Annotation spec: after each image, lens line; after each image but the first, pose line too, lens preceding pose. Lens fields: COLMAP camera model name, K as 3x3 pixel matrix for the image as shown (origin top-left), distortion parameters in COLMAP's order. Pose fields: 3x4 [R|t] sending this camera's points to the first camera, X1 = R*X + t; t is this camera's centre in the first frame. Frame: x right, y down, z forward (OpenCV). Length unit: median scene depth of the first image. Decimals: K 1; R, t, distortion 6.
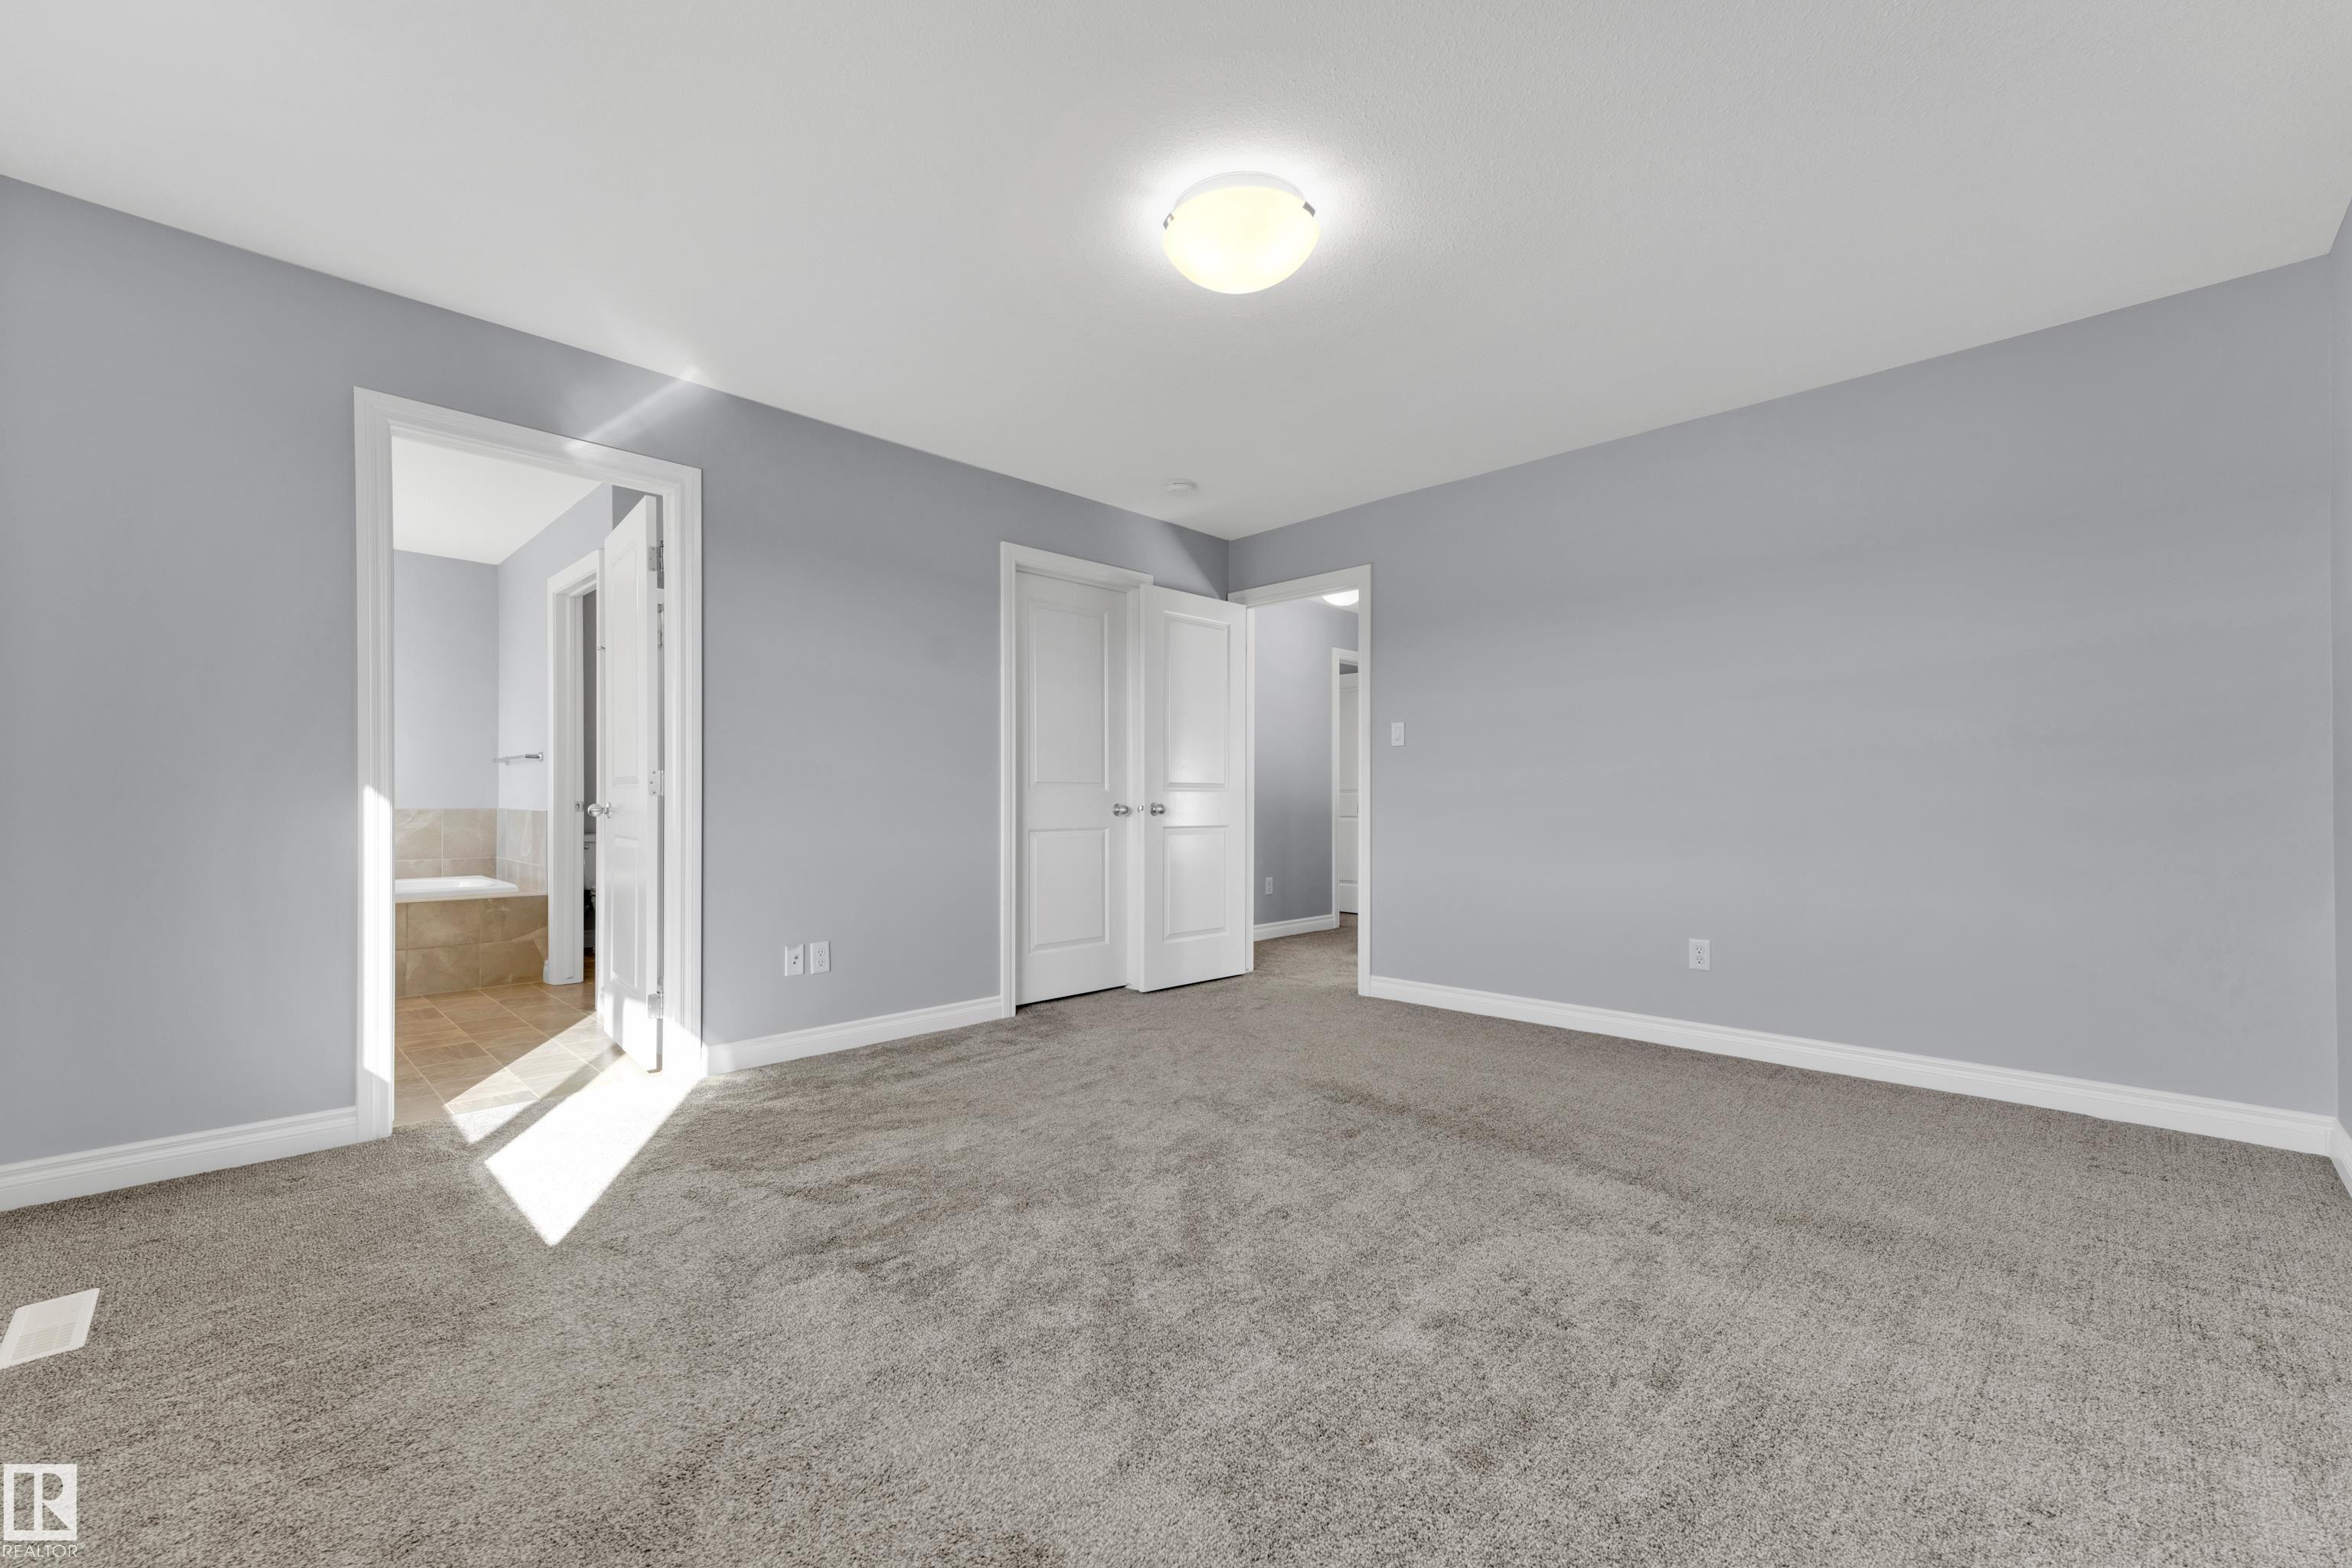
lens RADIAL K [[974.6, 0, 1171.9], [0, 974.6, 798.6], [0, 0, 1]] dist [0.004290, 0.000170]
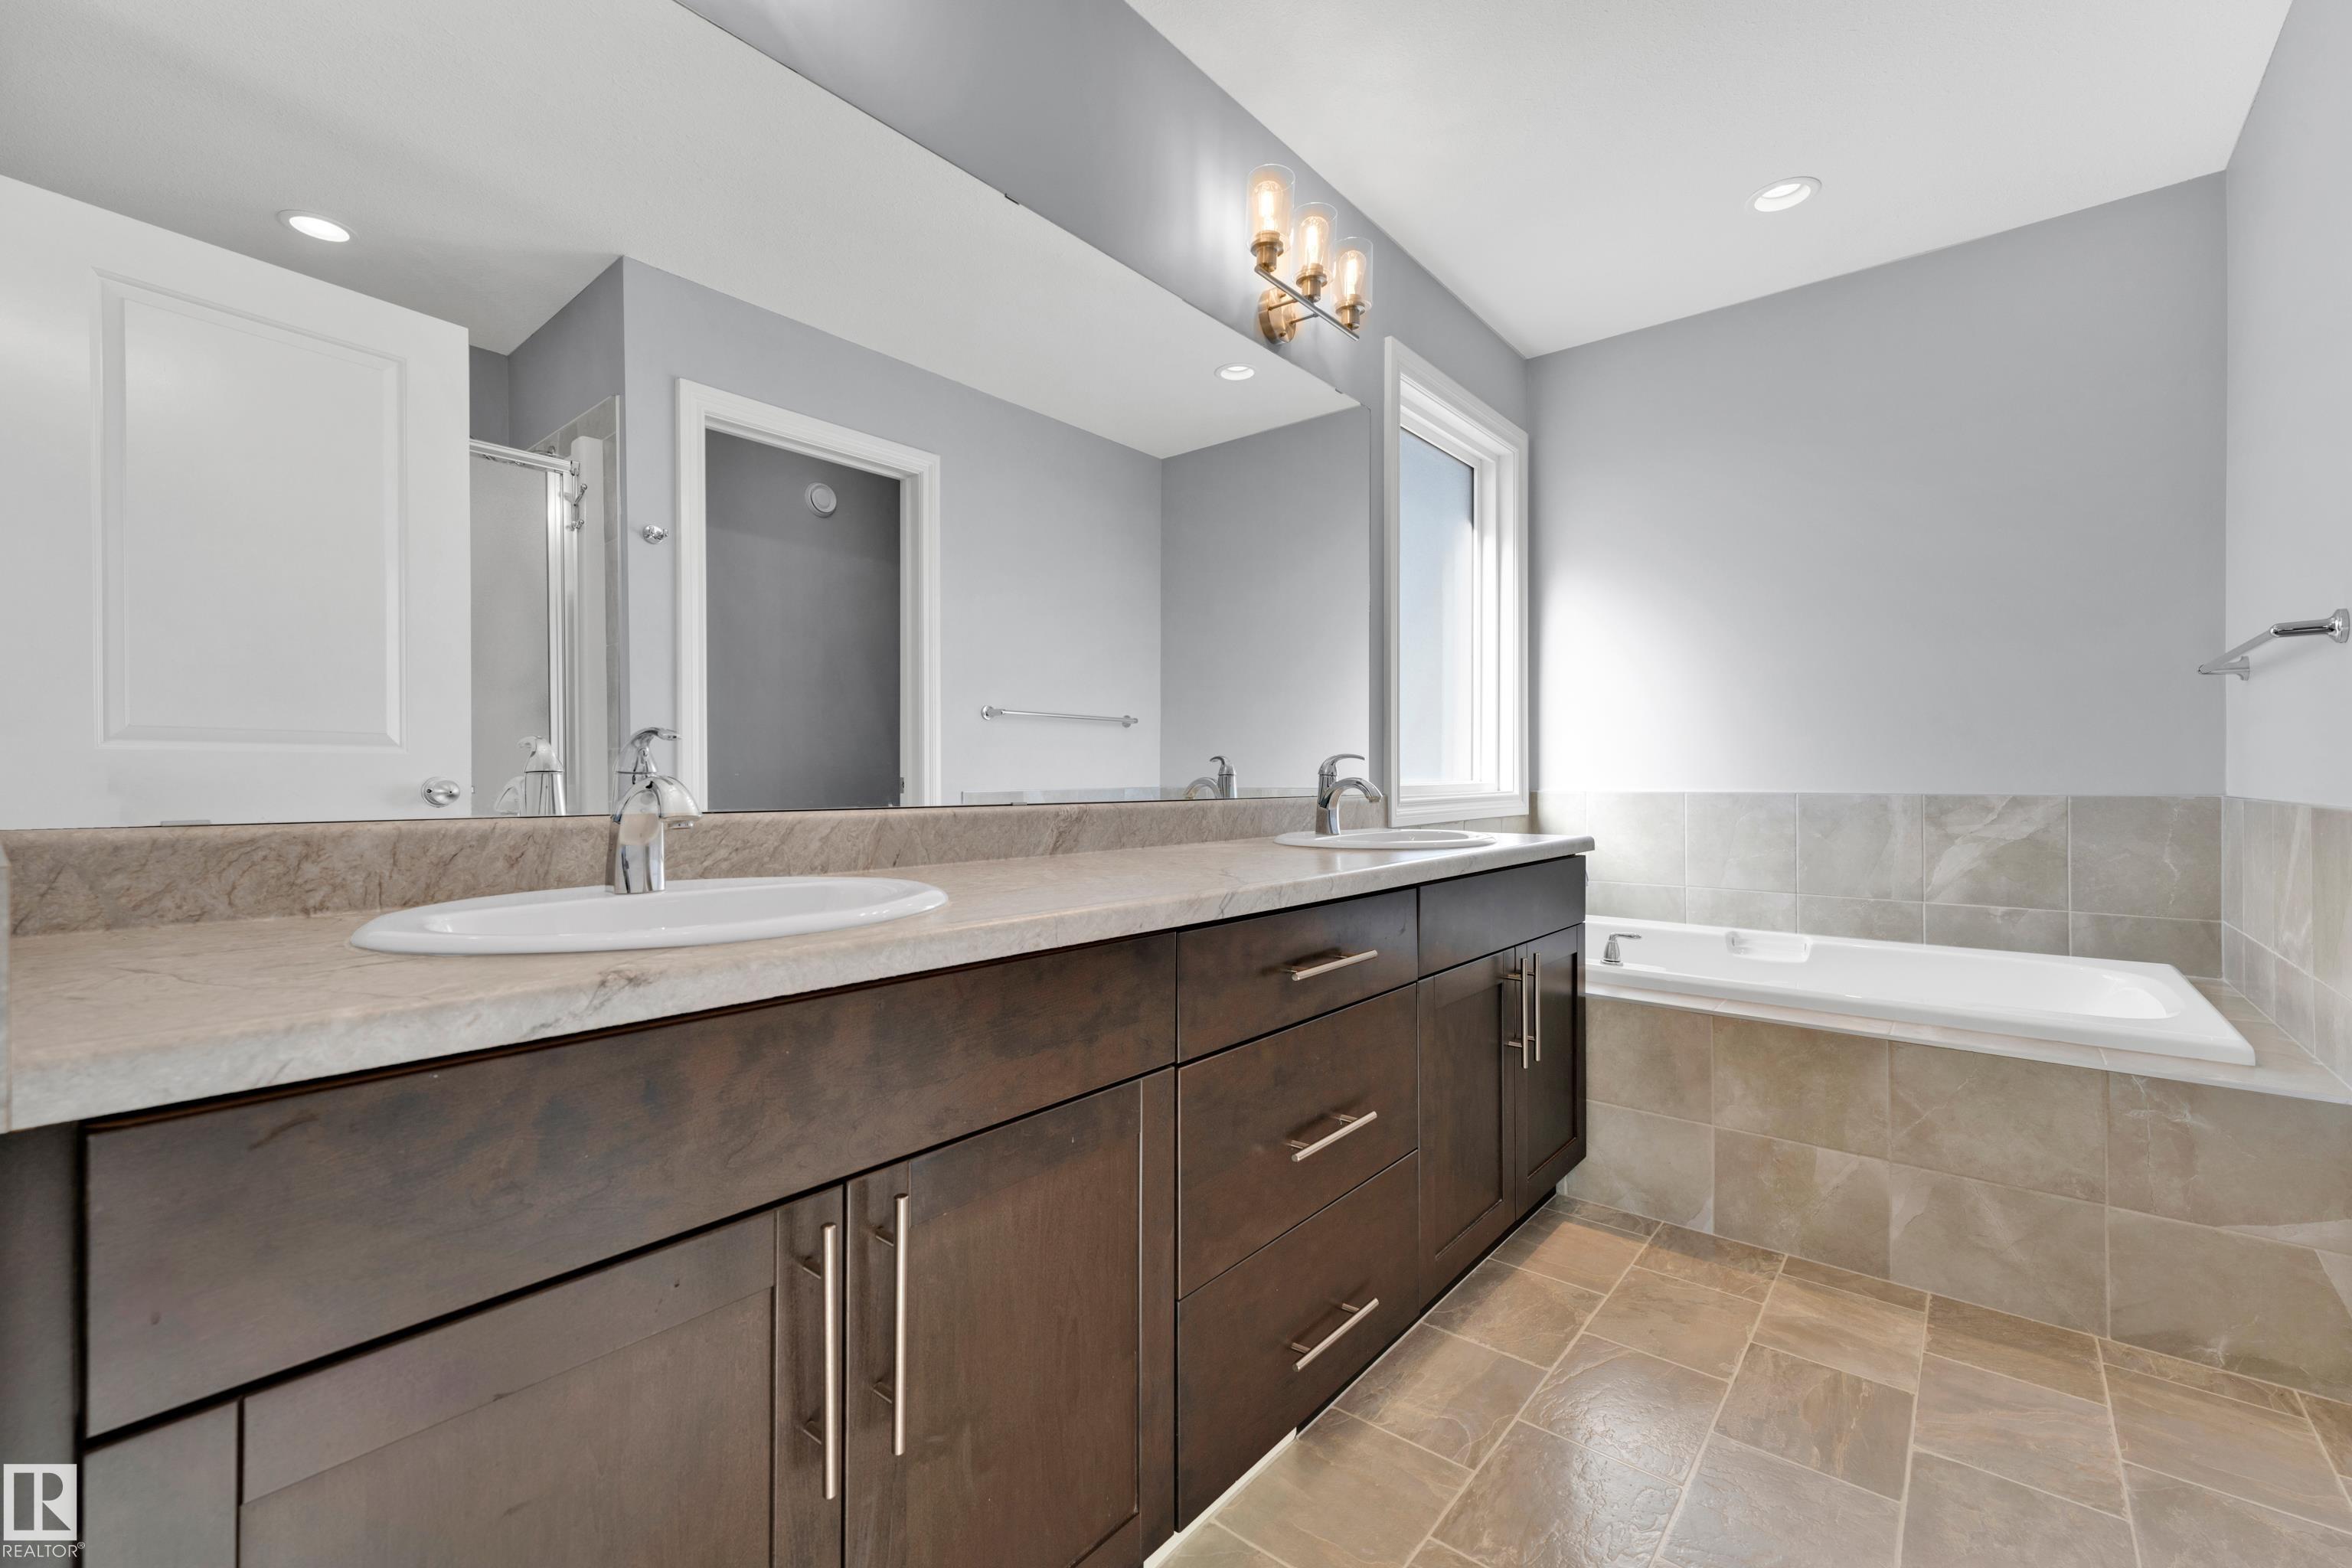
lens RADIAL K [[974.6, 0, 1171.9], [0, 974.6, 798.6], [0, 0, 1]] dist [0.004290, 0.000170]
pose [[0.079264, 0.006643, -0.996832, -0.356007], [0.006097, 0.999956, 0.007148, 0.006610], [0.996835, -0.006644, 0.079220, 0.581689]]
